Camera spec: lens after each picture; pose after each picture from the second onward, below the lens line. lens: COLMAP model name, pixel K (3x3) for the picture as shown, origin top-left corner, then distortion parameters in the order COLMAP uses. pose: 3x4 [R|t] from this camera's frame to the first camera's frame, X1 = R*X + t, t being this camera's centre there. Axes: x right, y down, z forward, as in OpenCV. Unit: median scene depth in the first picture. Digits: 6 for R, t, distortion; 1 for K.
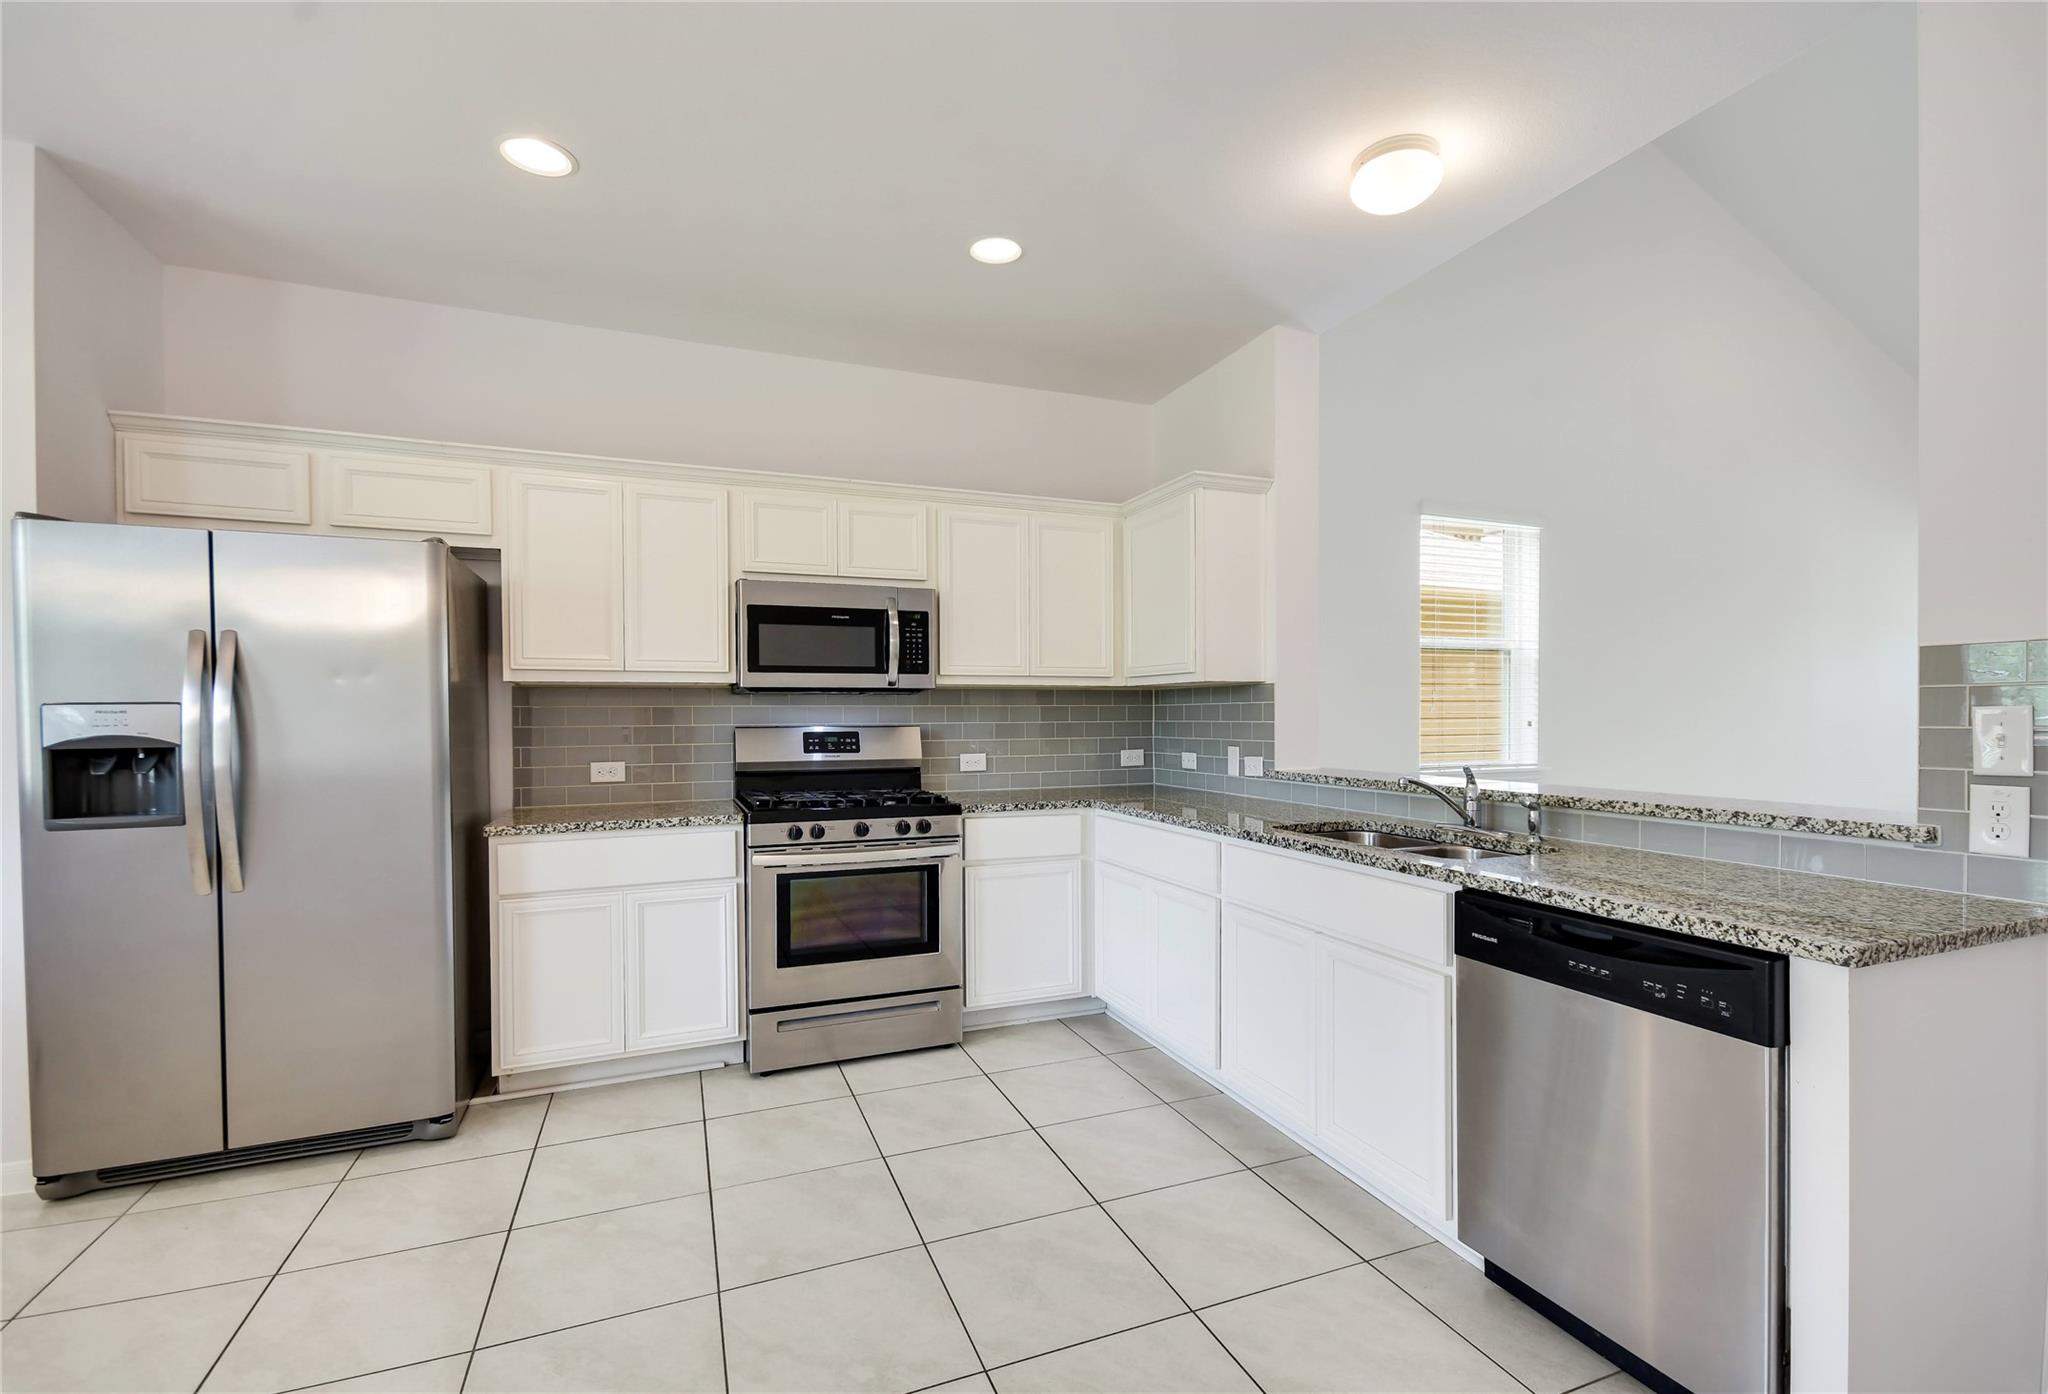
lens RADIAL K [[927.5, 0, 1050.8], [0, 927.5, 729.7], [0, 0, 1]] dist [0.003737, 0.000492]
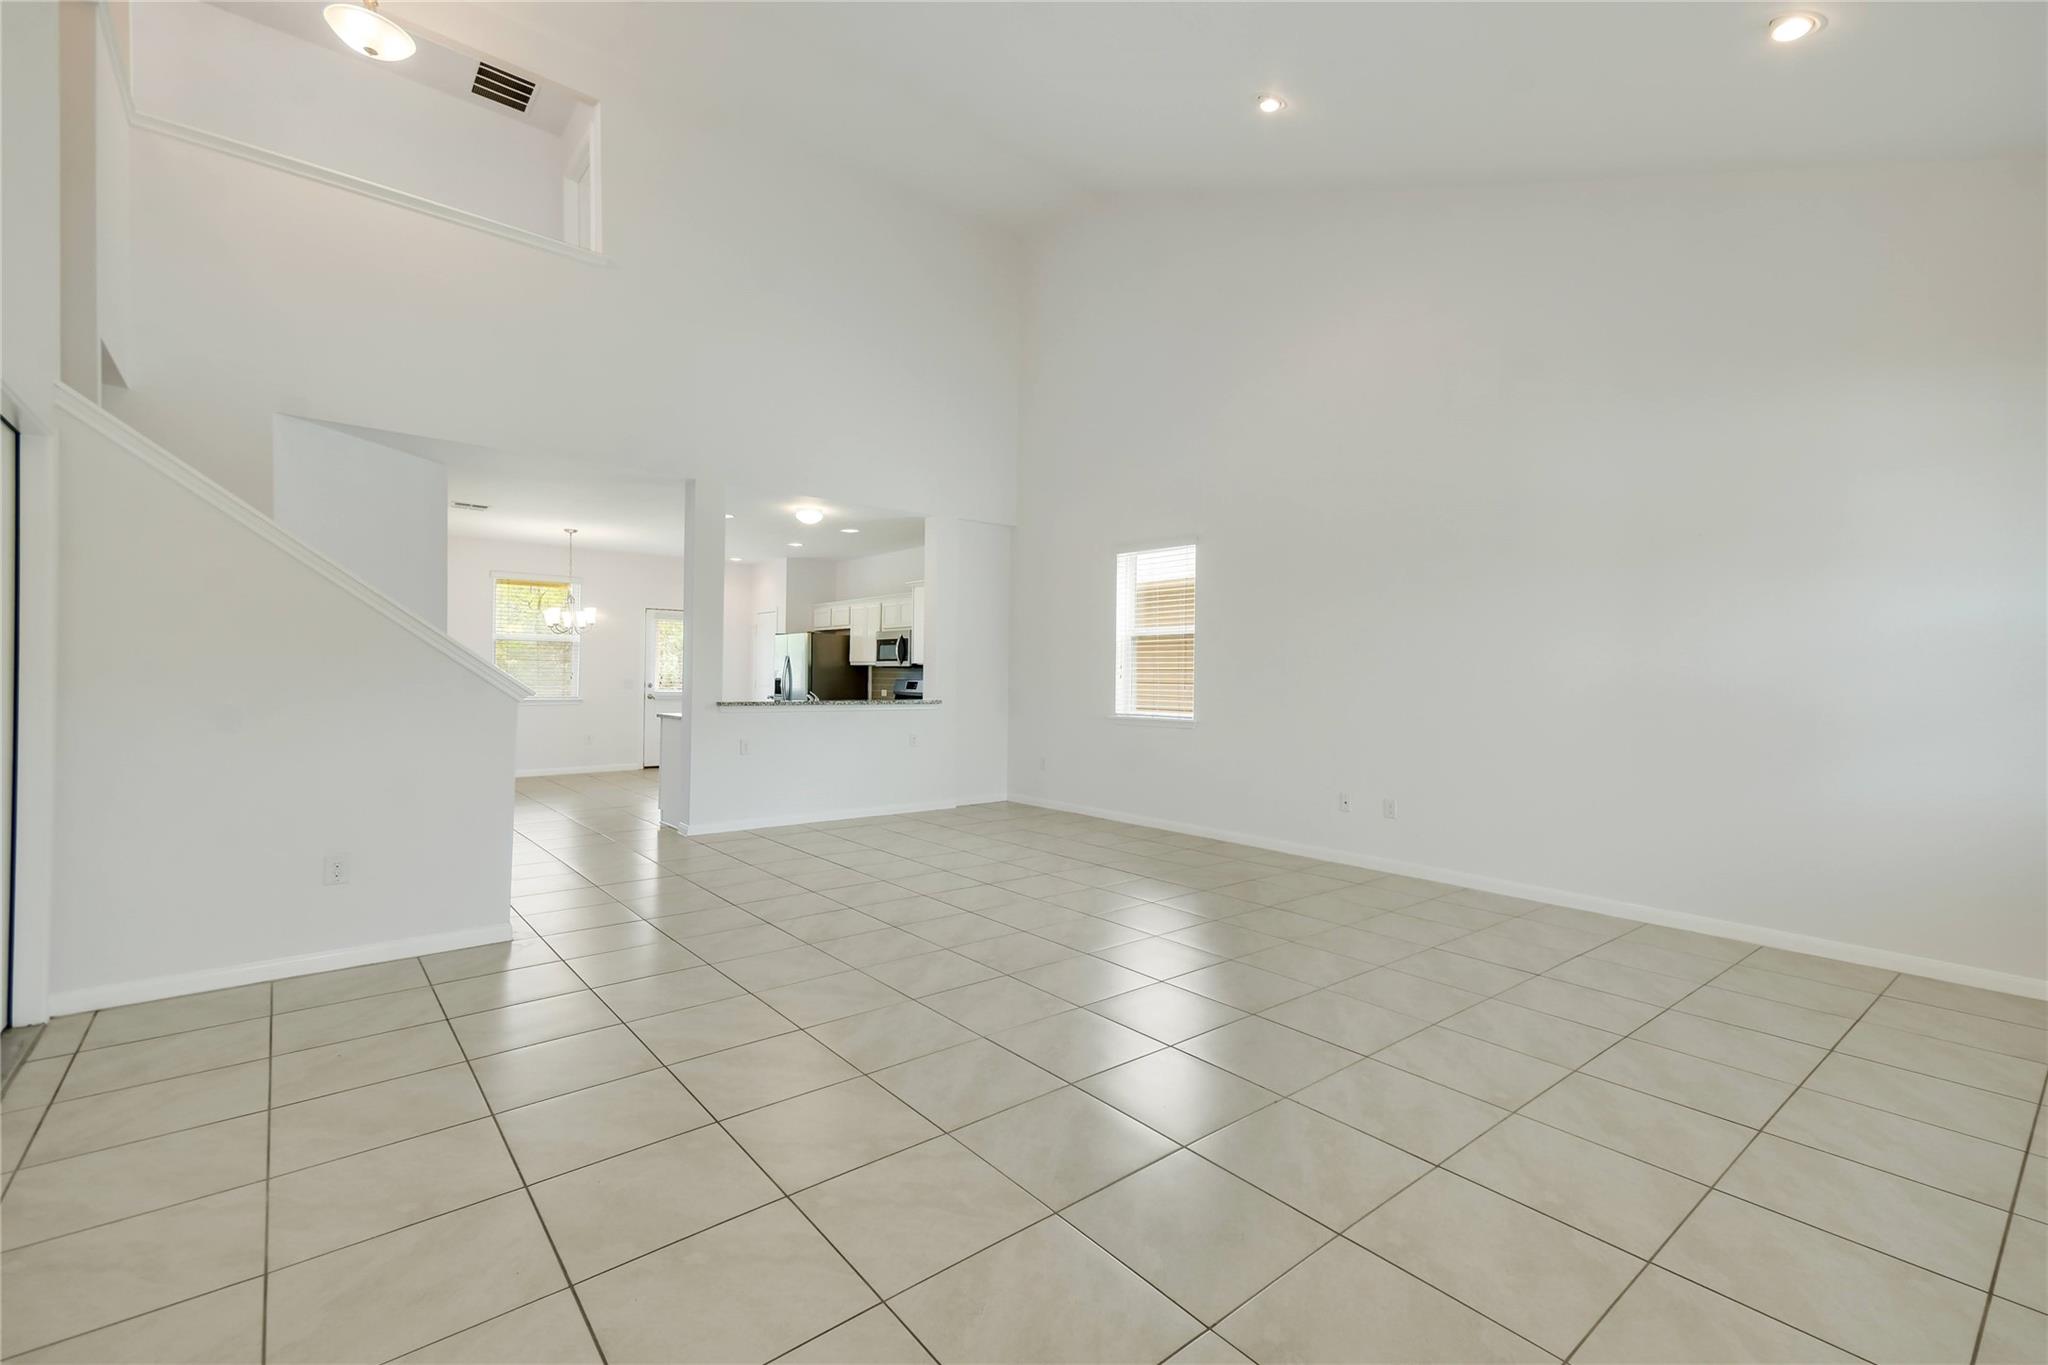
lens RADIAL K [[886.0, 0, 1053.8], [0, 886.0, 675.1], [0, 0, 1]] dist [0.000353, 0.000191]
pose [[0.306659, 0.007078, -0.951793, 2.571611], [-0.028044, 0.999605, -0.001602, -0.028019], [0.951406, 0.027183, 0.306736, 0.622527]]
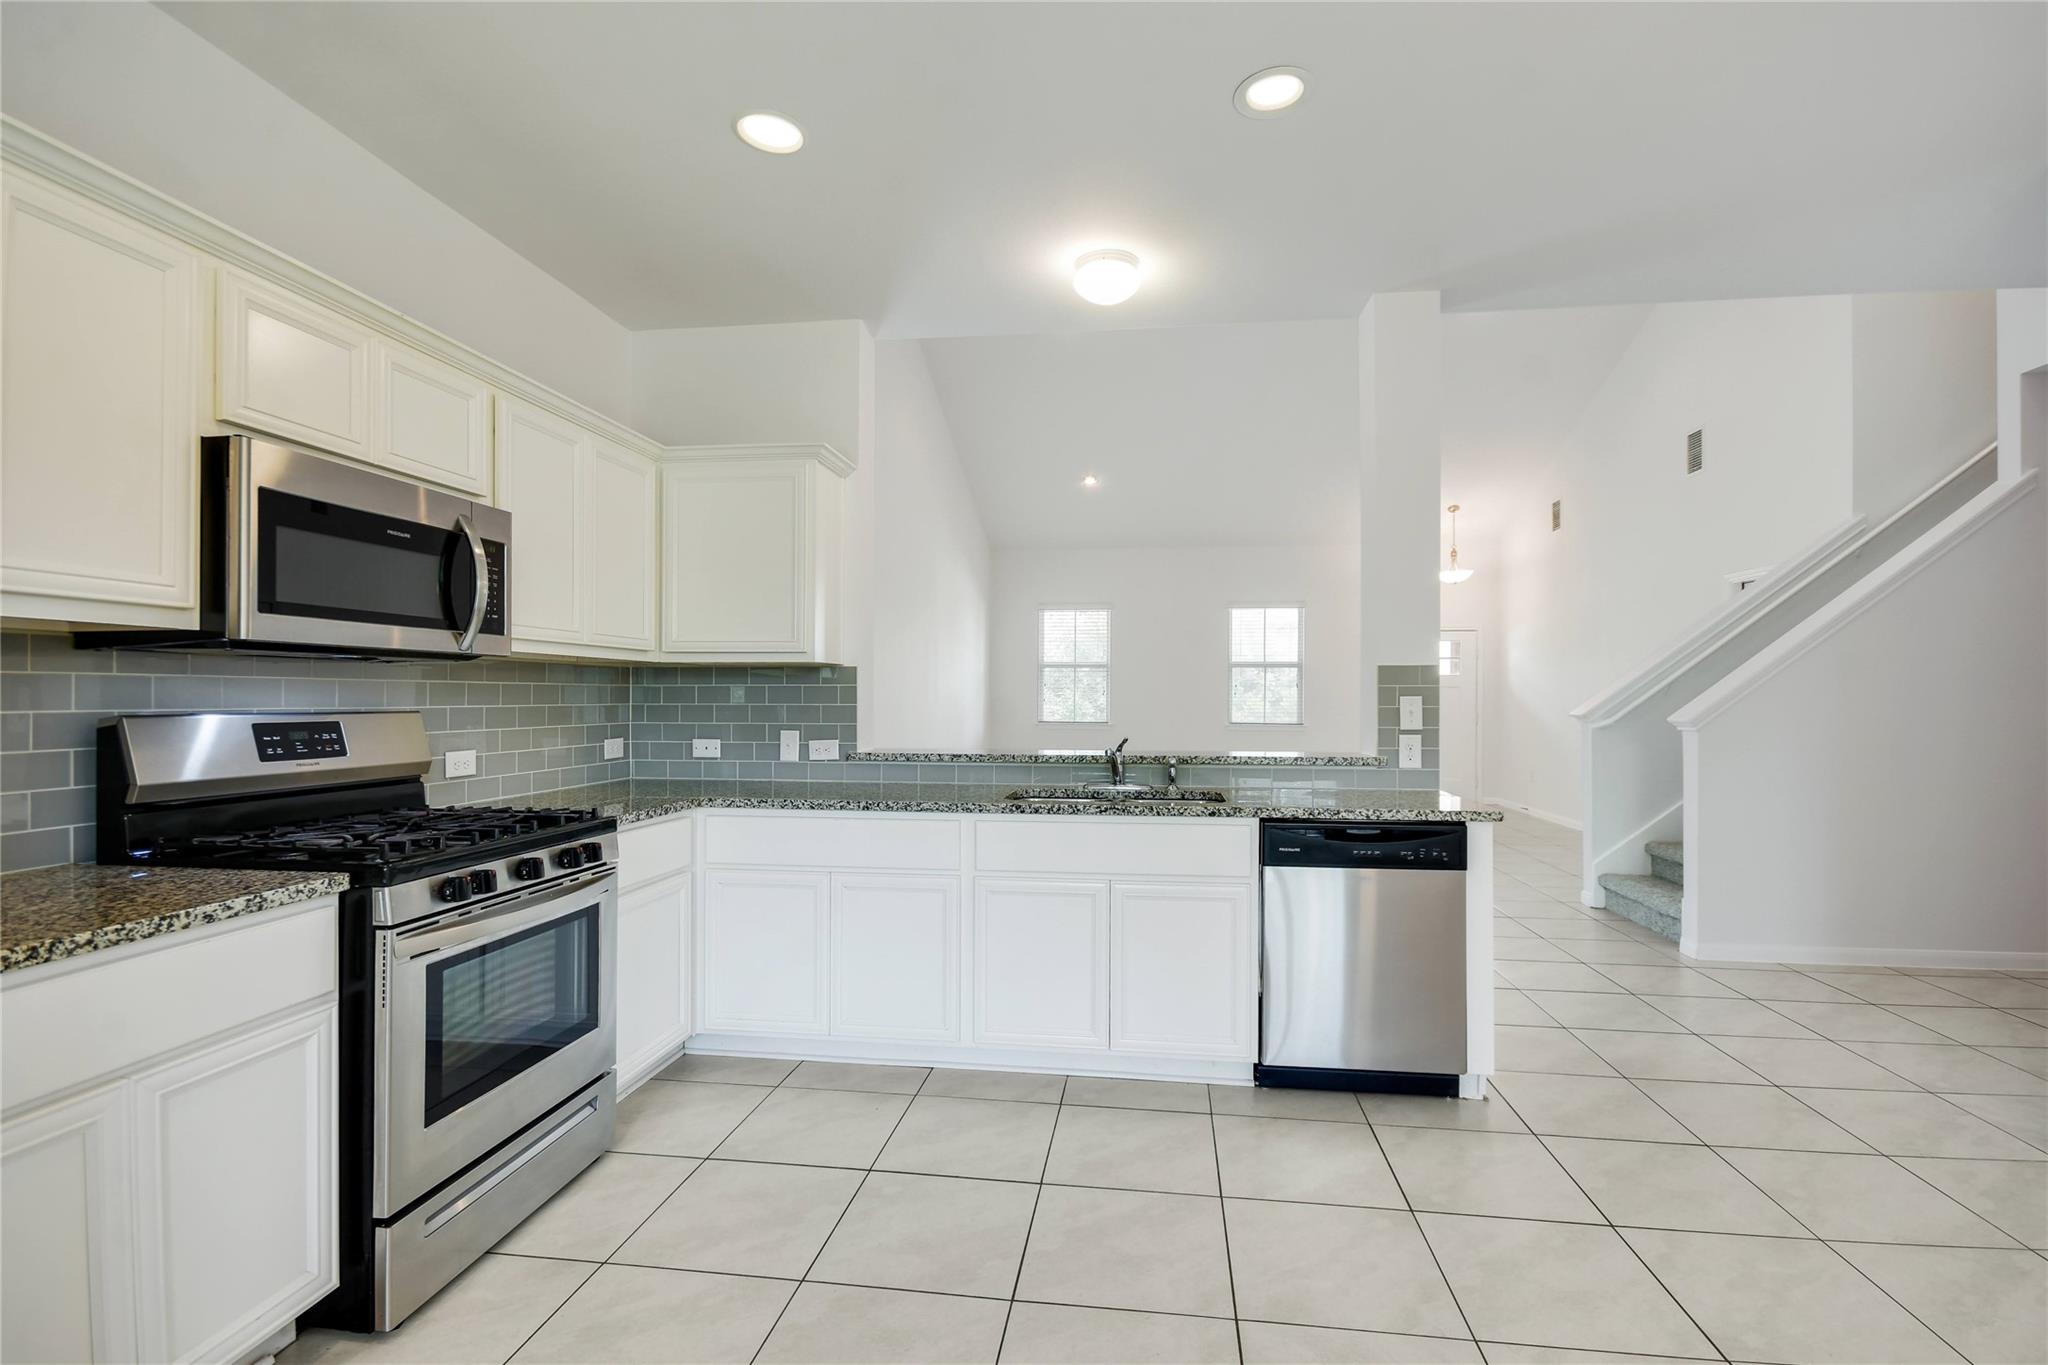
lens RADIAL K [[917.8, 0, 1049.0], [0, 917.8, 691.1], [0, 0, 1]] dist [-0.011889, 0.000048]
pose [[0.490079, 0.012161, 0.871593, -0.534328], [0.008635, 0.999786, -0.018805, -0.002616], [-0.871635, 0.016742, 0.489869, 0.327443]]
